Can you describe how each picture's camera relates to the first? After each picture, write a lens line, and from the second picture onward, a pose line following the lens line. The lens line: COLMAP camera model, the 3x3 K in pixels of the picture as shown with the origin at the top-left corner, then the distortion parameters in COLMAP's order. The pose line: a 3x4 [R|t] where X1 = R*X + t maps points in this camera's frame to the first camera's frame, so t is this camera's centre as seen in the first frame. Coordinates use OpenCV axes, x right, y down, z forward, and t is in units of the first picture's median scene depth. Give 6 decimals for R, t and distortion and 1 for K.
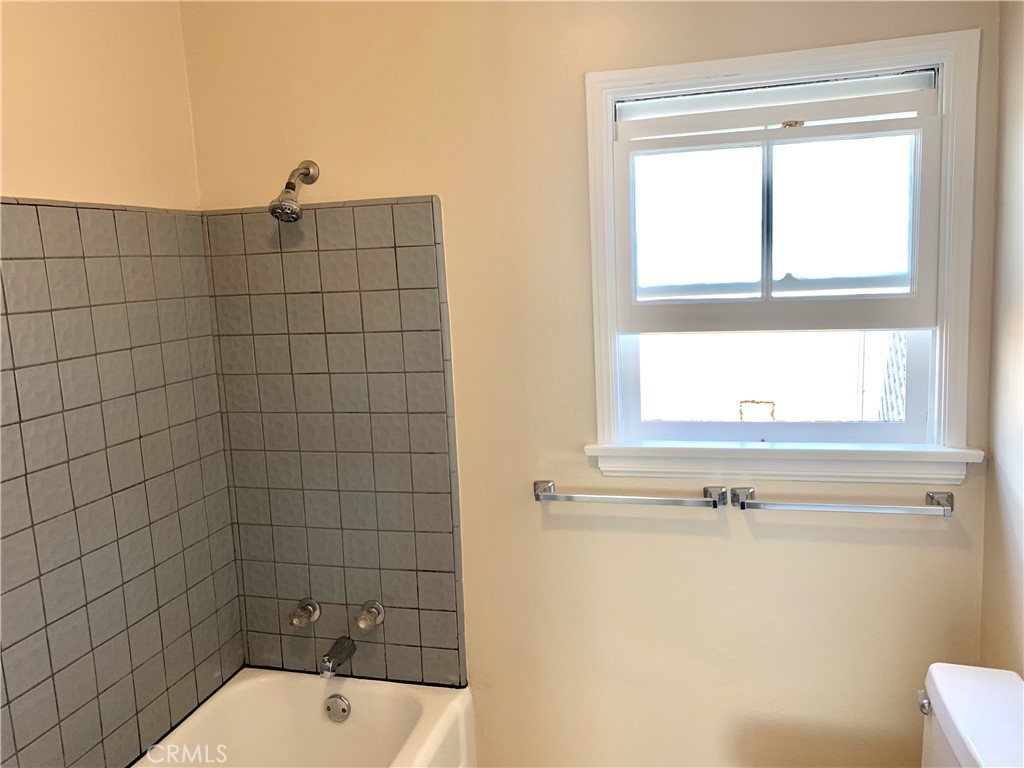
lens RADIAL K [[797.5, 0, 508.4], [0, 797.5, 372.7], [0, 0, 1]] dist [0.025396, -0.009997]
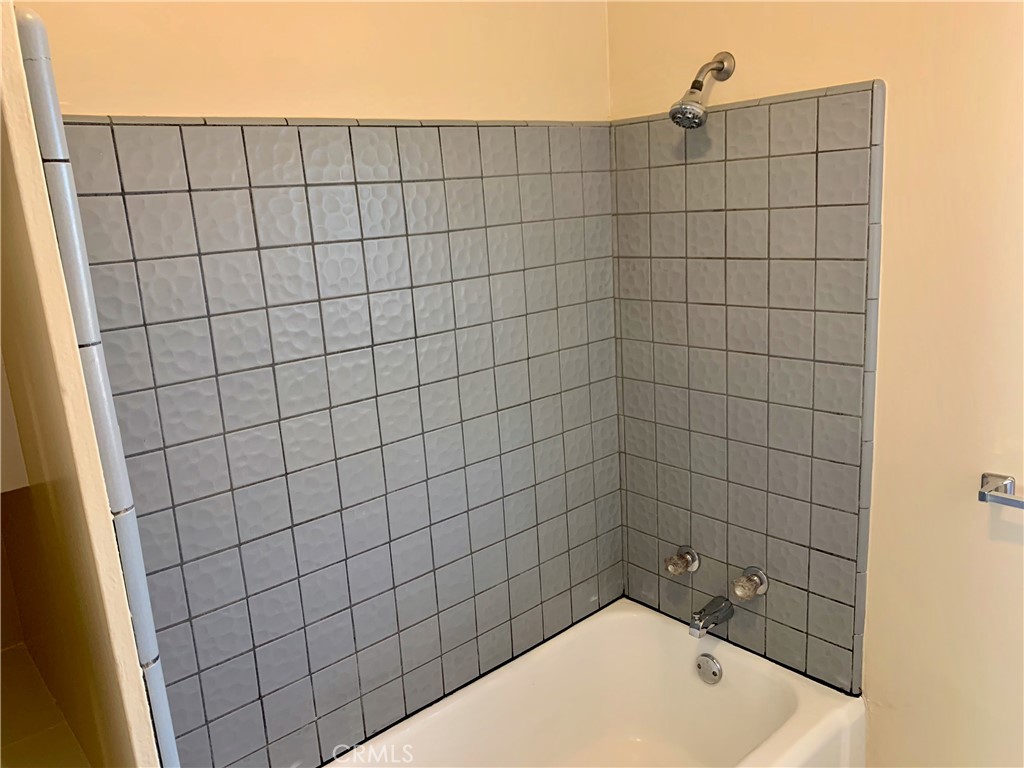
lens RADIAL K [[780.7, 0, 509.4], [0, 780.7, 372.4], [0, 0, 1]] dist [0.085782, -0.161146]
pose [[0.830202, 0.113478, -0.545791, 0.054957], [-0.049954, 0.990267, 0.129906, -0.026169], [0.555220, -0.080584, 0.827790, 0.156464]]
